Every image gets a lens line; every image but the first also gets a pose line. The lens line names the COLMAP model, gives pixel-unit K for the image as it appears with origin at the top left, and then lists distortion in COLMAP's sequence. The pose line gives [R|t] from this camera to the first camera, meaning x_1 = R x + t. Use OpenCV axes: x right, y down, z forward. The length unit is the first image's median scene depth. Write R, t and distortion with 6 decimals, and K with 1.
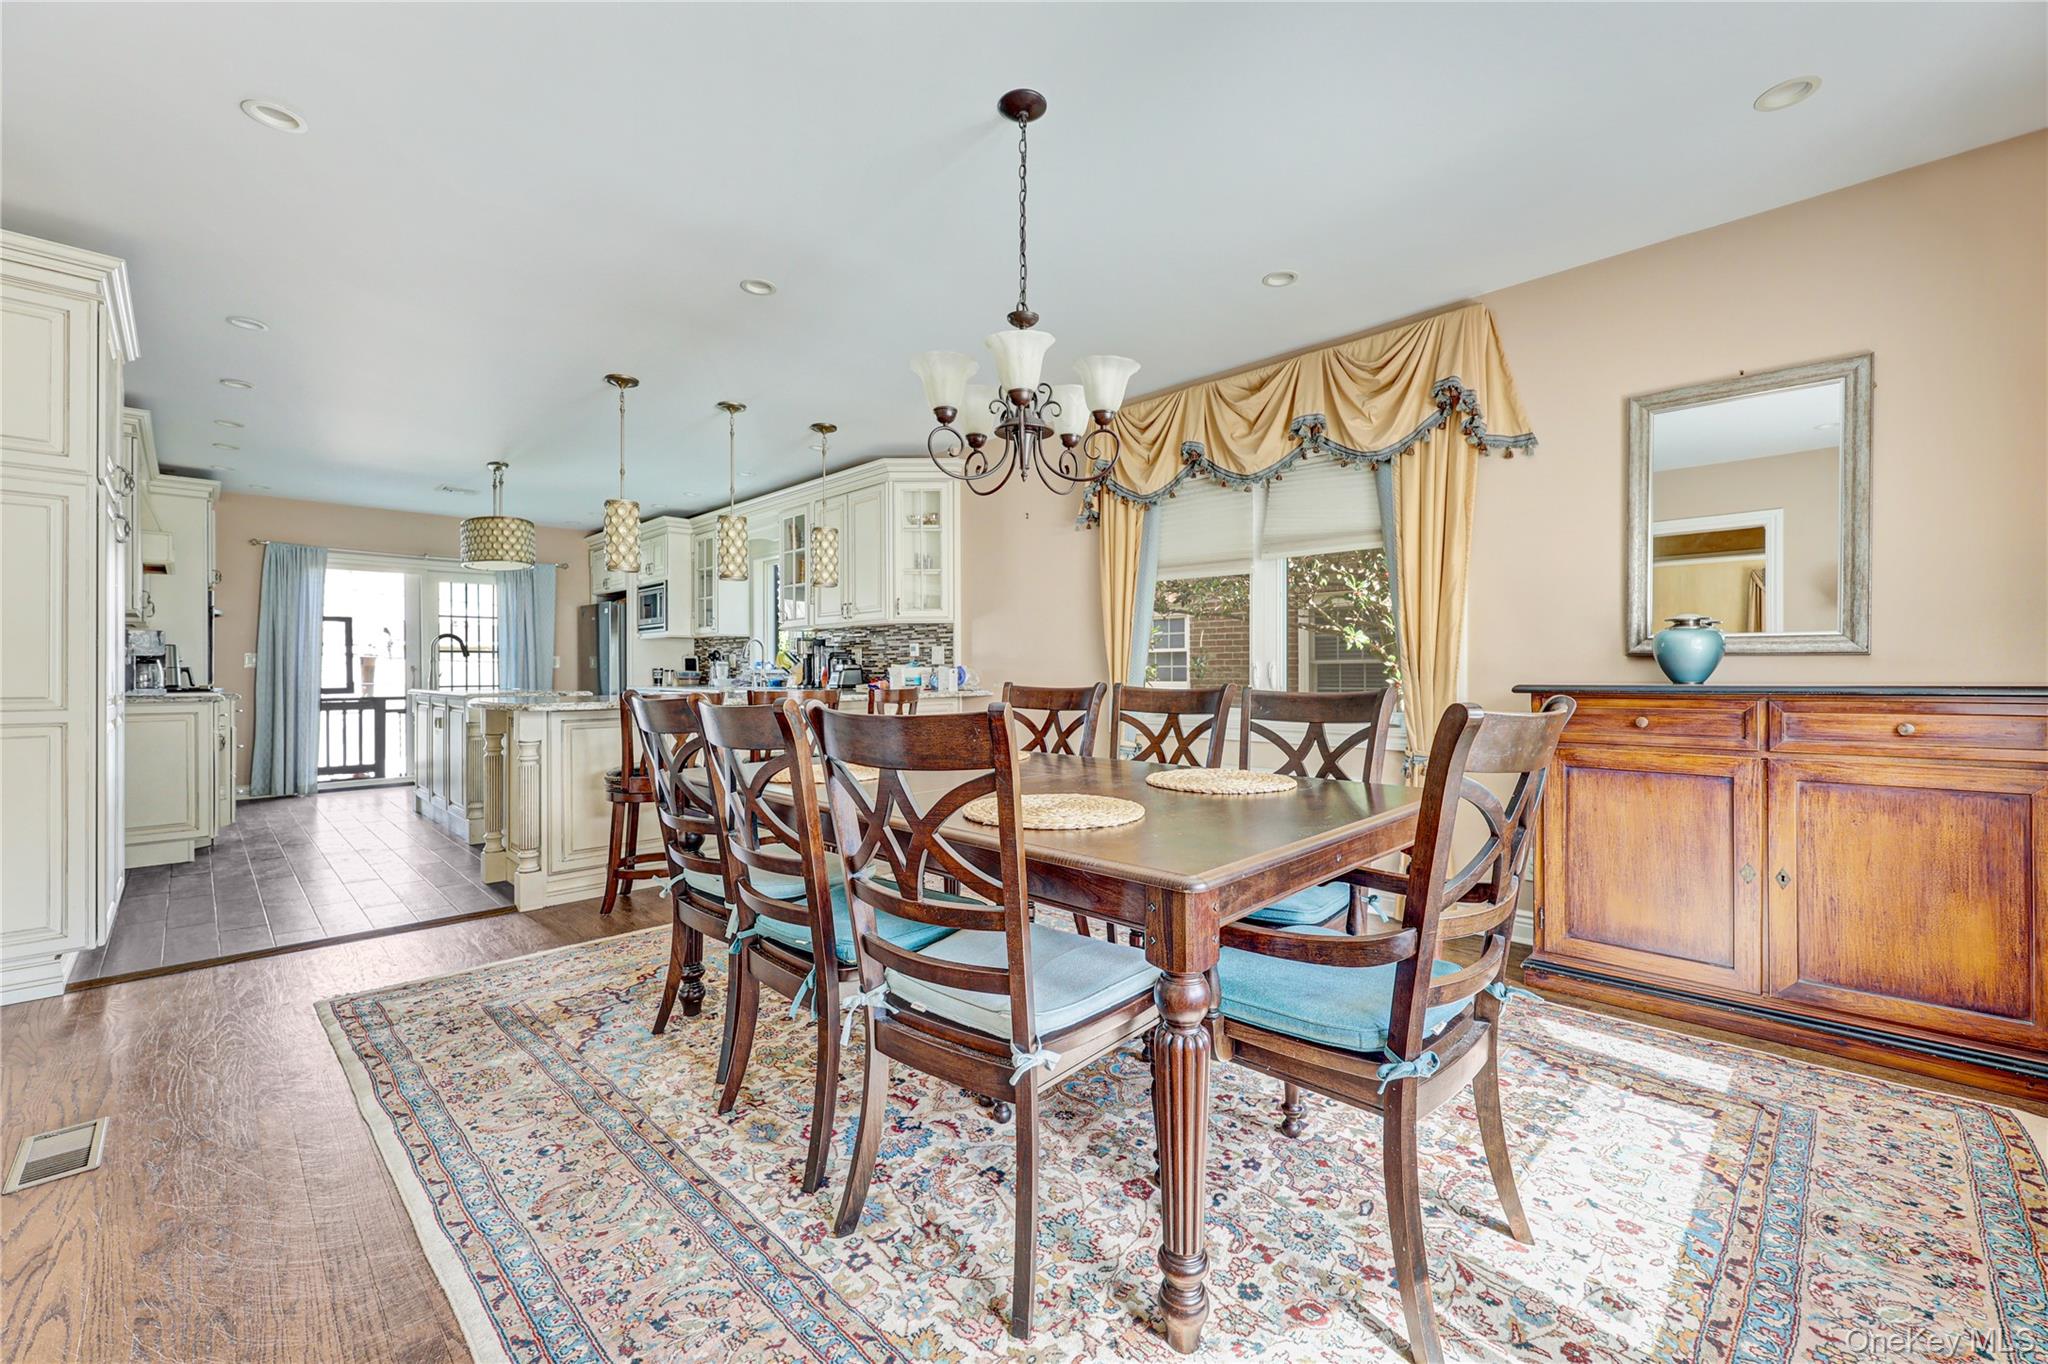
lens RADIAL K [[822.4, 0, 1028.9], [0, 822.4, 677.8], [0, 0, 1]] dist [0.001979, -0.000061]
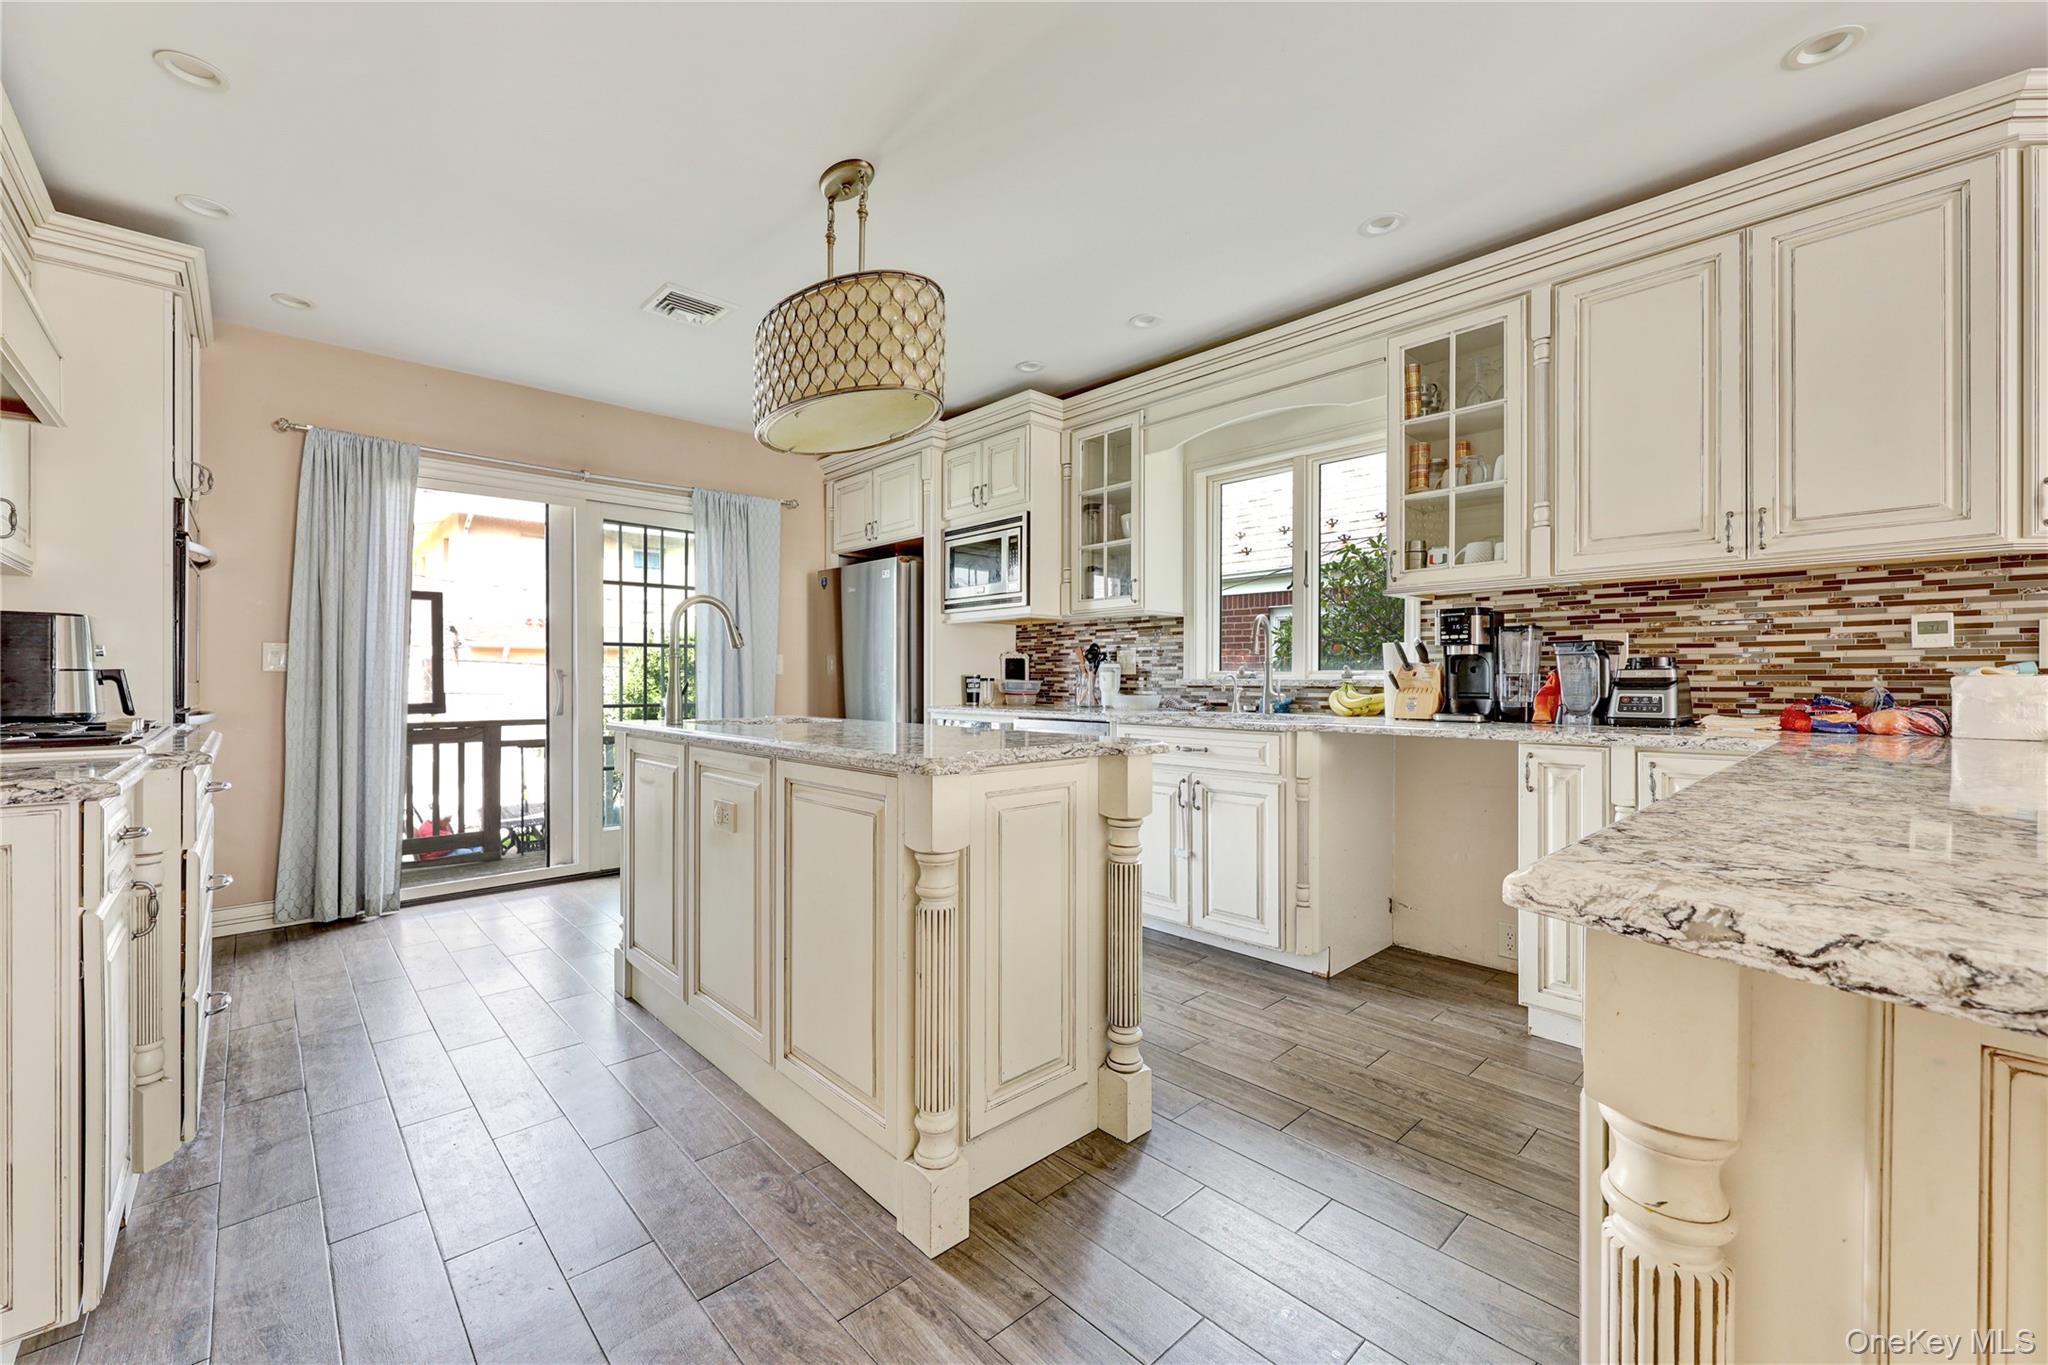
lens RADIAL K [[822.4, 0, 1028.9], [0, 822.4, 678.3], [0, 0, 1]] dist [0.001979, -0.000061]
pose [[0.999277, 0.002053, -0.037973, -0.418011], [-0.002253, 0.999984, -0.005222, -0.006847], [0.037962, 0.005304, 0.999265, 0.462668]]
